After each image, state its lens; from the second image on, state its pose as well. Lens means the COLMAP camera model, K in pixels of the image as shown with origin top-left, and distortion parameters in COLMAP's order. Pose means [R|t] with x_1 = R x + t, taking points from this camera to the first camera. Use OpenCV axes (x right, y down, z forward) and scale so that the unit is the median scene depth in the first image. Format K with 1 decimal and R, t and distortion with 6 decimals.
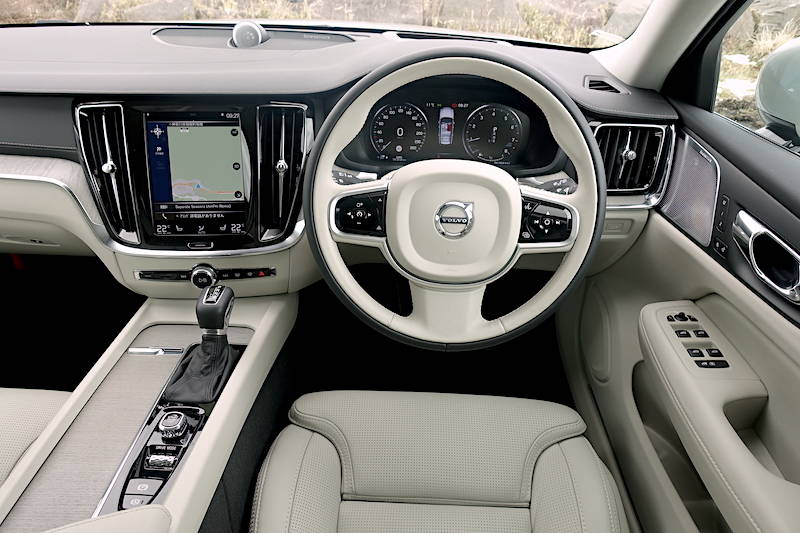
lens RADIAL K [[552.9, 0, 400.0], [0, 552.9, 266.5], [0, 0, 1]] dist [0.003632, 0.000280]
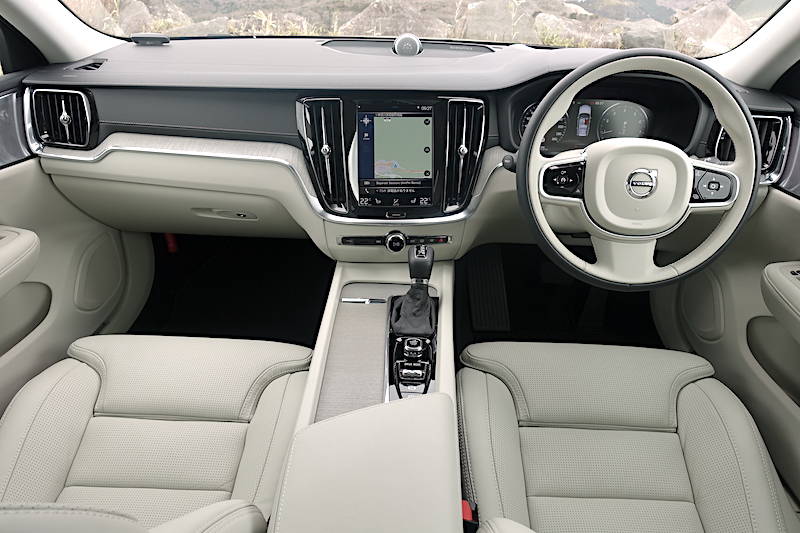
lens RADIAL K [[553.0, 0, 400.0], [0, 553.0, 266.5], [0, 0, 1]] dist [0.009165, 0.002915]
pose [[0.999984, 0.002460, 0.005137, -0.362070], [-0.002258, 0.999243, -0.038839, 0.122396], [-0.005229, 0.038827, 0.999232, -0.203905]]
